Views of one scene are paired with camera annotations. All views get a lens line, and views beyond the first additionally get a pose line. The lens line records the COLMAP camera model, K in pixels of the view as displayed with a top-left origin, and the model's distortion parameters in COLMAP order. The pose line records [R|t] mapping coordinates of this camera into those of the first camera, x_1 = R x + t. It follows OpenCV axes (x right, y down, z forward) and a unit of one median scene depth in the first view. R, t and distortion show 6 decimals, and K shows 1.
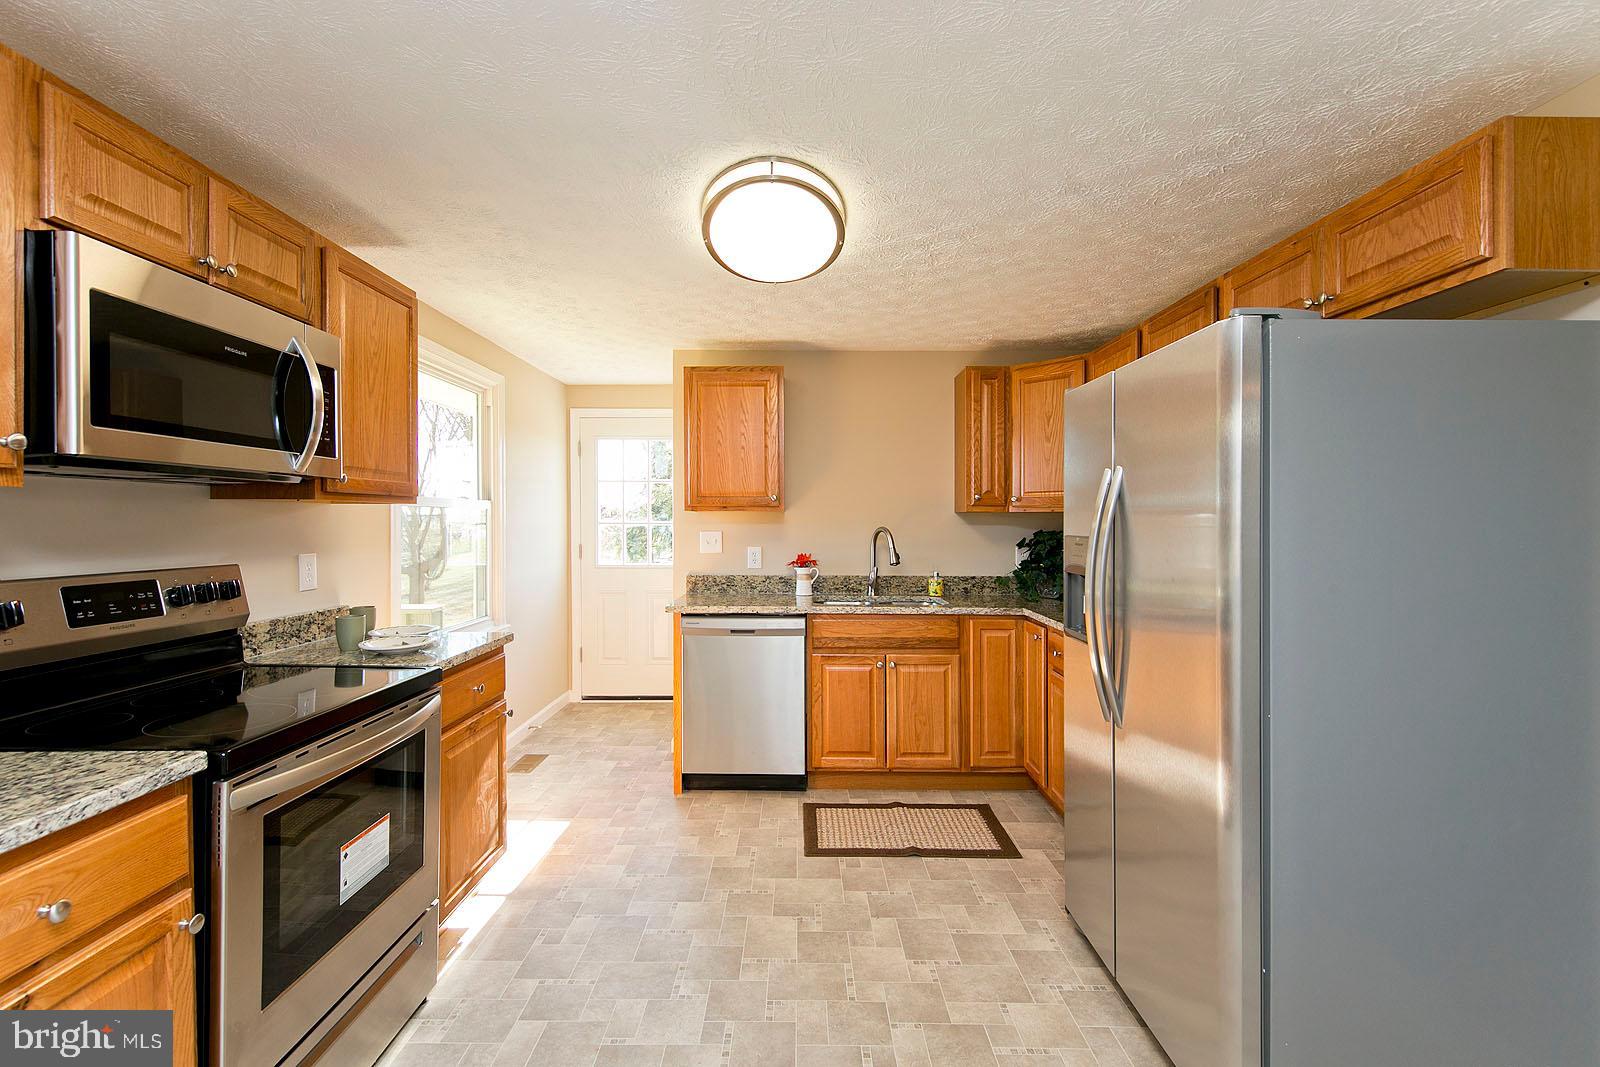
lens RADIAL K [[716.1, 0, 794.8], [0, 716.1, 509.3], [0, 0, 1]] dist [0.021095, -0.001895]
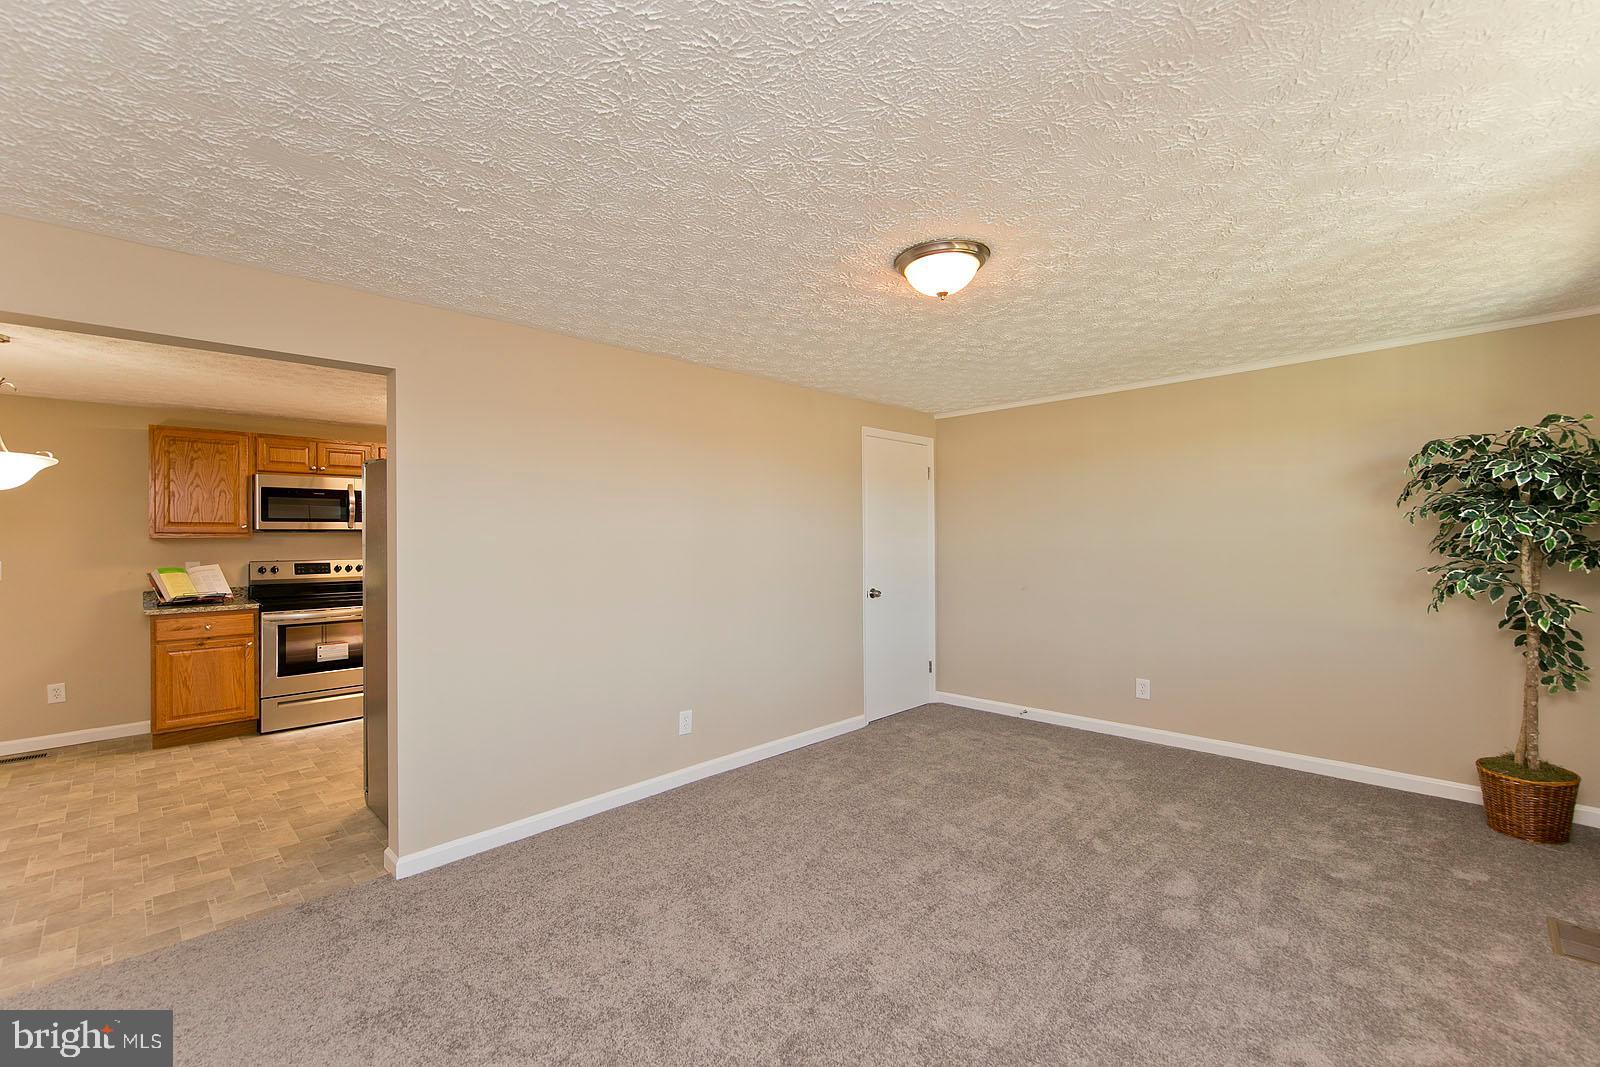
lens RADIAL K [[675.4, 0, 789.4], [0, 675.4, 541.4], [0, 0, 1]] dist [0.014056, -0.004803]
pose [[0.705069, -0.001304, -0.709137, 1.893252], [0.018602, 0.999688, 0.016658, -0.008281], [0.708894, -0.024937, 0.704874, 0.221523]]
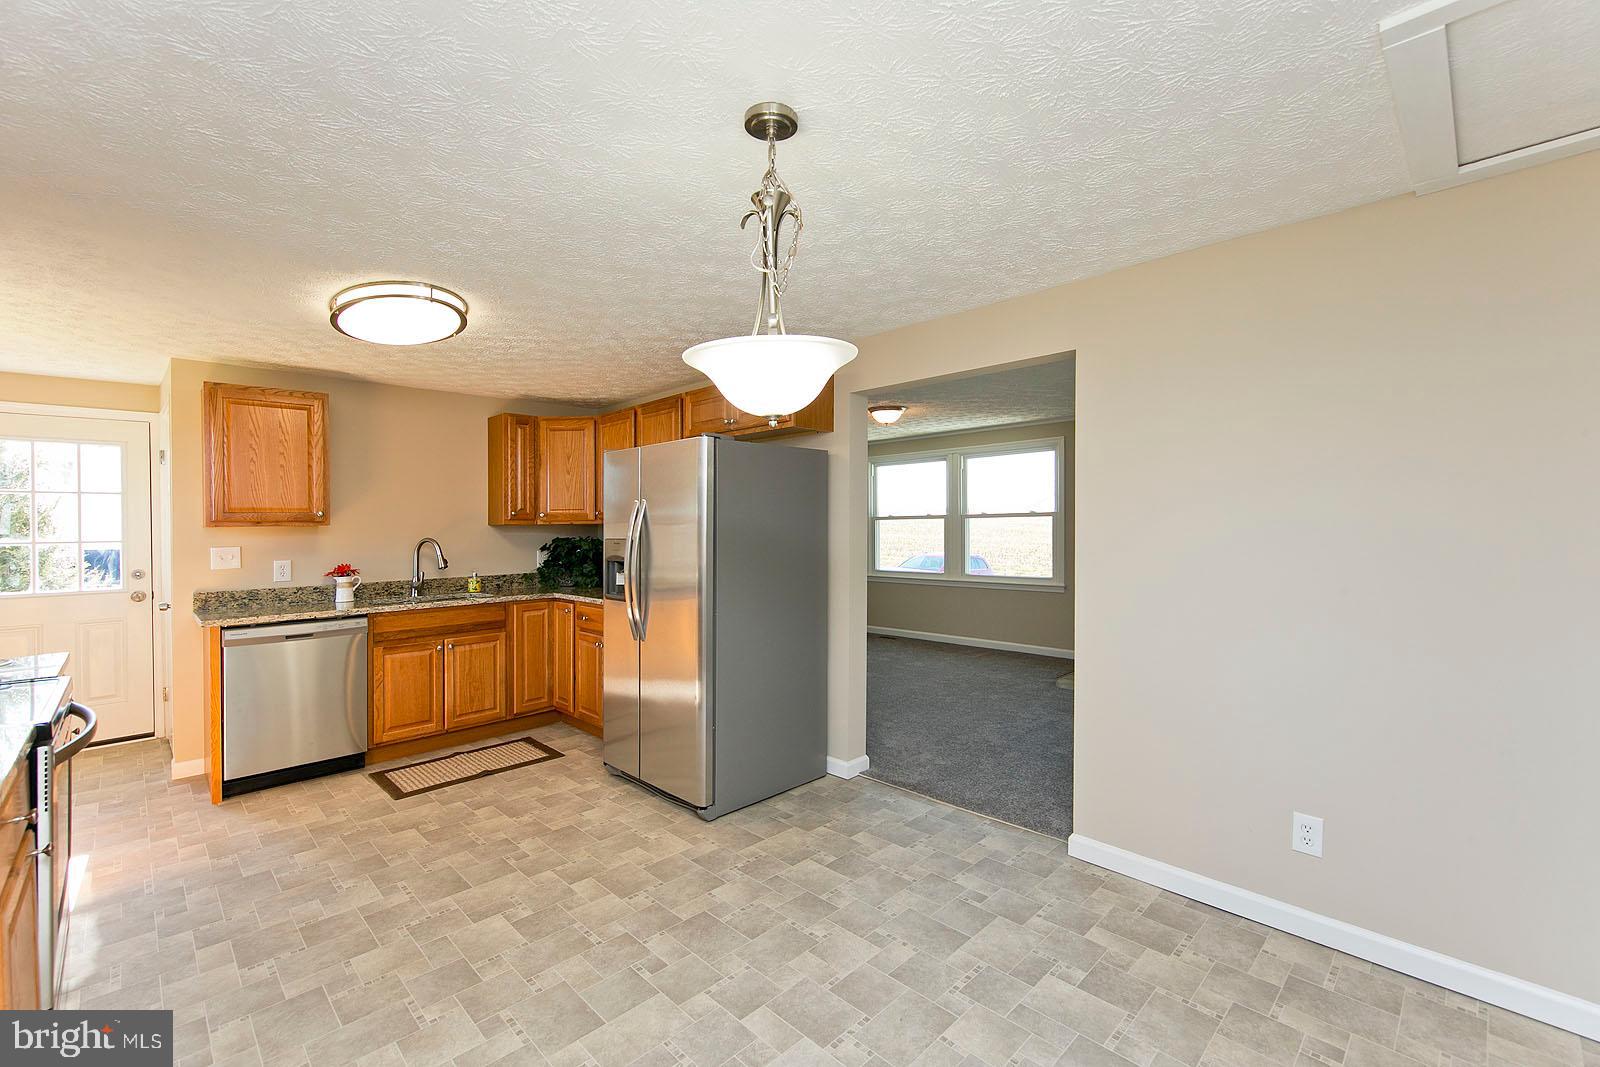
lens RADIAL K [[675.4, 0, 830.8], [0, 675.4, 524.4], [0, 0, 1]] dist [0.014056, -0.004803]
pose [[0.694658, -0.008834, 0.719286, -0.337313], [0.004546, 0.999959, 0.007891, -0.005175], [-0.719326, -0.002212, 0.694669, -0.403914]]
